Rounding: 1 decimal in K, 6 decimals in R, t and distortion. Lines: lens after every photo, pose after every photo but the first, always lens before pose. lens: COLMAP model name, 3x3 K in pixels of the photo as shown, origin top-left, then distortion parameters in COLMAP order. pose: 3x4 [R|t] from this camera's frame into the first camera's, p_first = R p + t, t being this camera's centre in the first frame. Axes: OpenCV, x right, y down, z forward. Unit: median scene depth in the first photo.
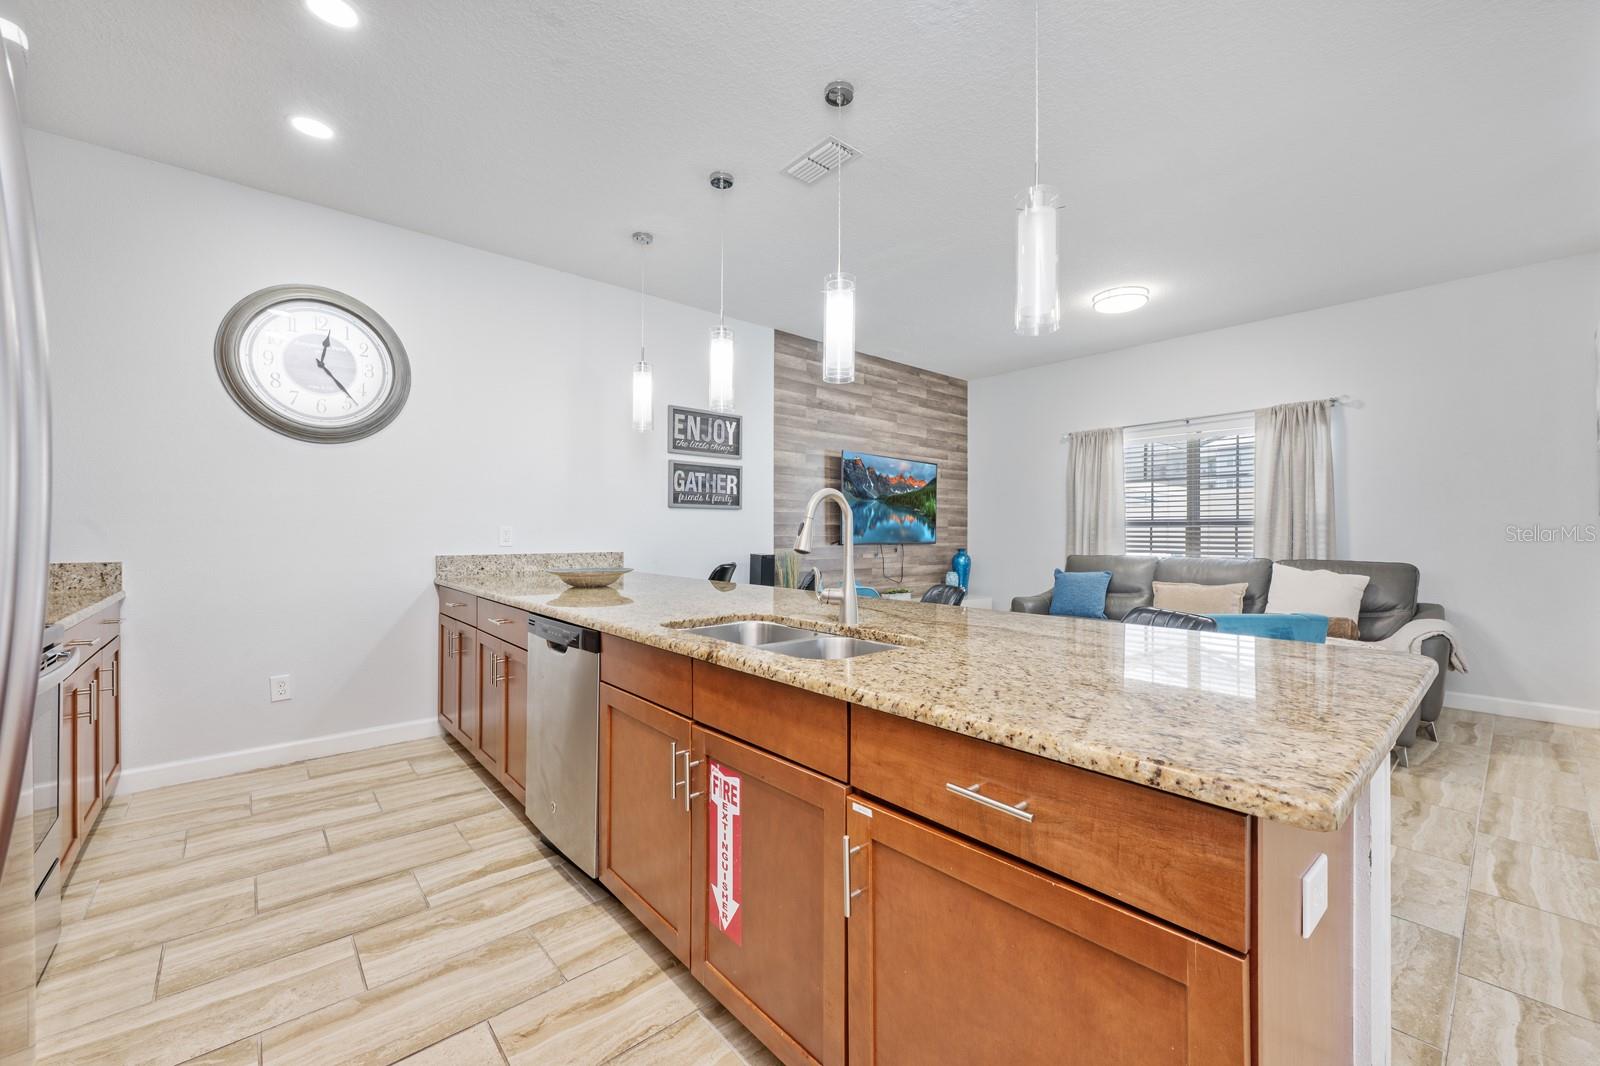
lens RADIAL K [[631.5, 0, 796.6], [0, 631.5, 531.6], [0, 0, 1]] dist [-0.000521, 0.000036]
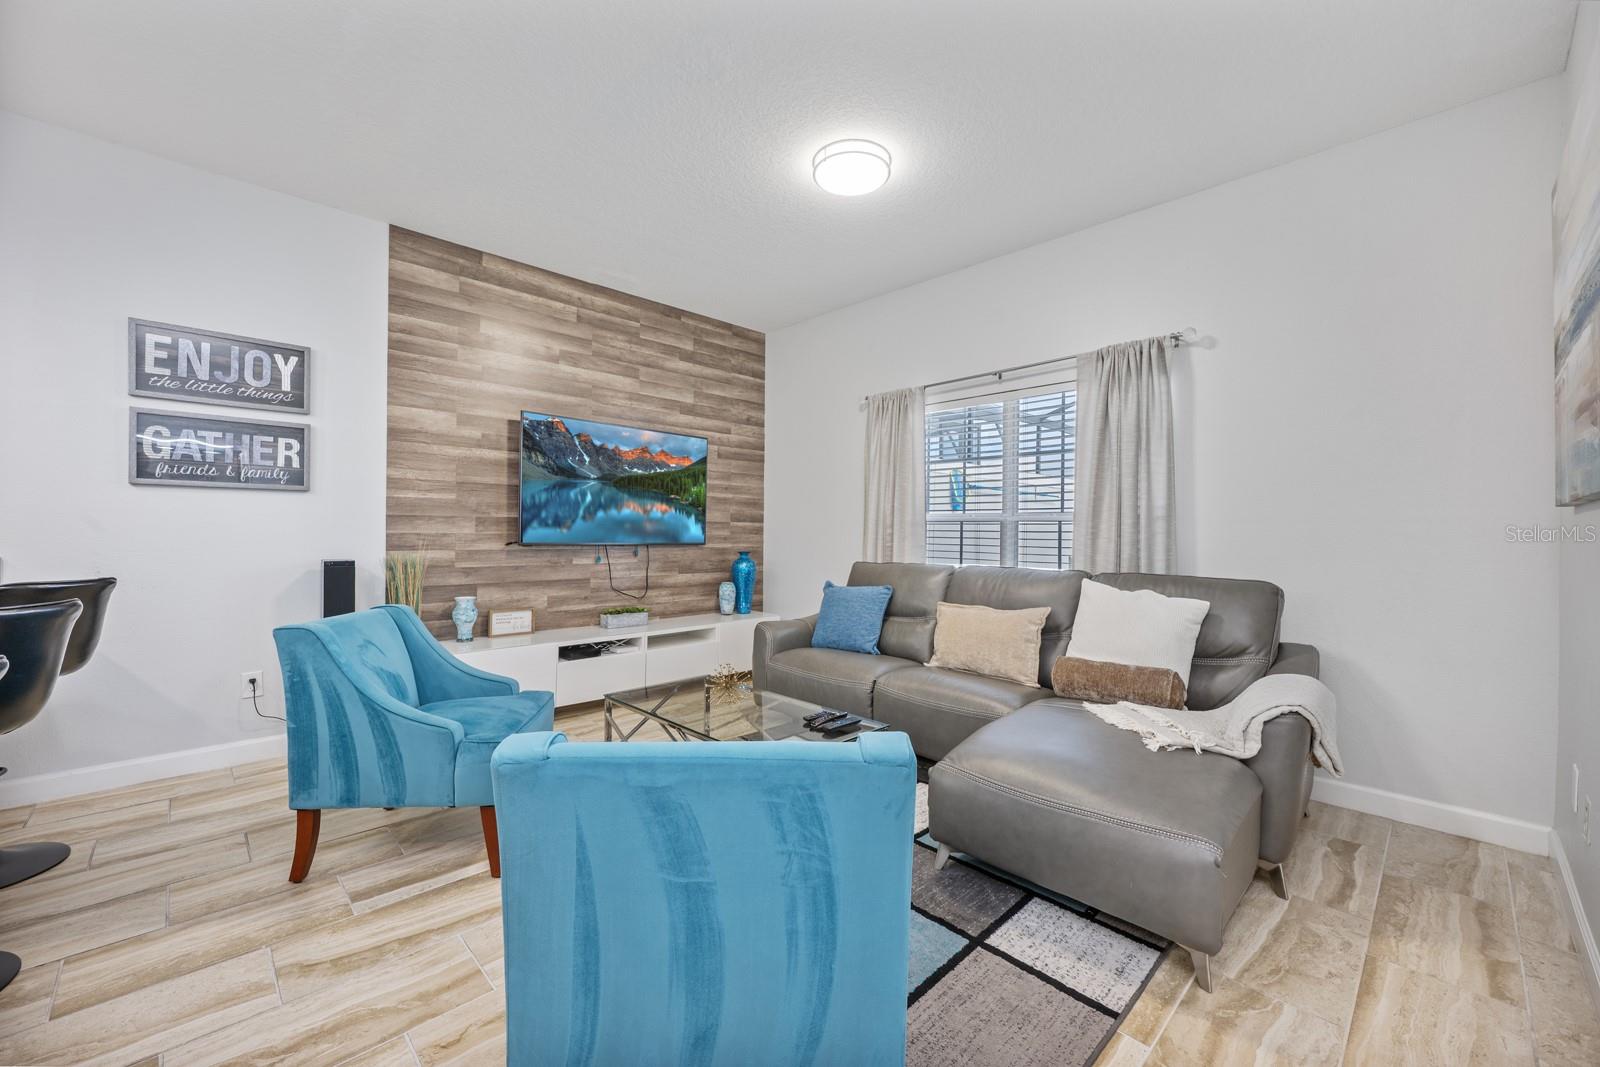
lens RADIAL K [[635.0, 0, 796.6], [0, 635.0, 530.2], [0, 0, 1]] dist [-0.000238, -0.000039]
pose [[0.998528, 0.007441, 0.053721, 0.398310], [-0.007462, 0.999972, 0.000189, 0.001422], [-0.053718, -0.000590, 0.998556, 0.332886]]
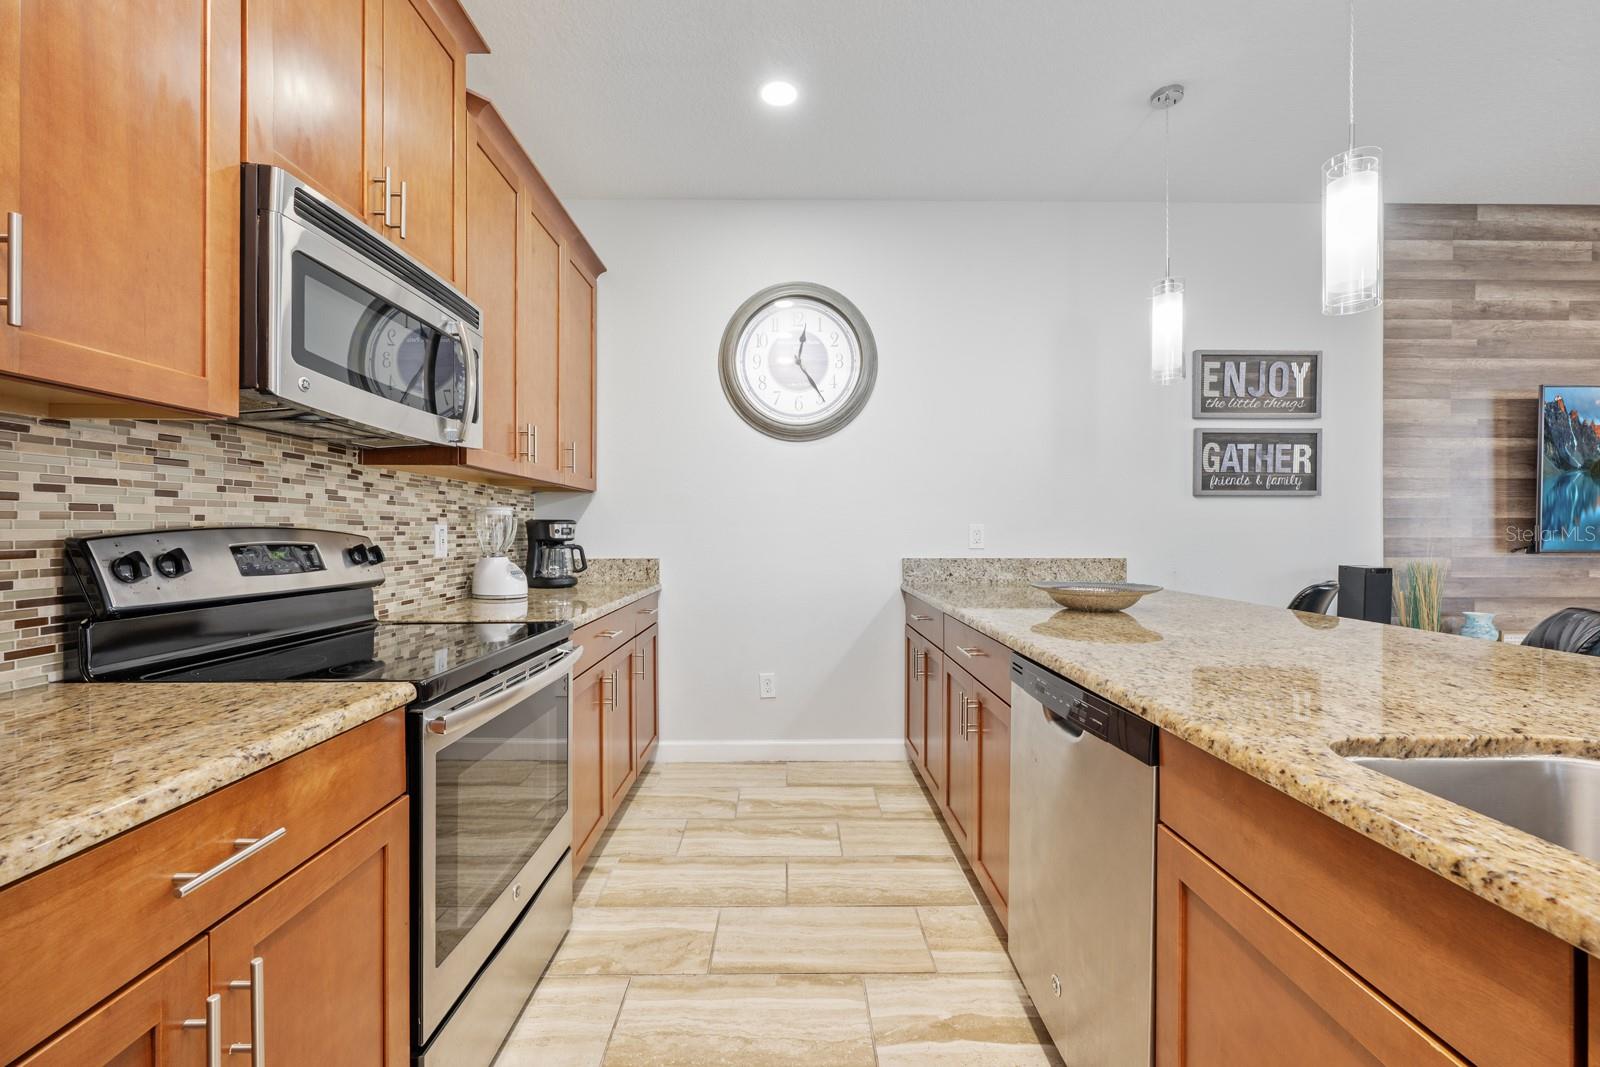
lens RADIAL K [[630.5, 0, 797.8], [0, 630.5, 531.6], [0, 0, 1]] dist [-0.001068, 0.000061]
pose [[0.763195, -0.001963, -0.646165, -0.082796], [0.002194, 0.999997, -0.000447, 0.000521], [0.646164, -0.001077, 0.763197, 0.171412]]
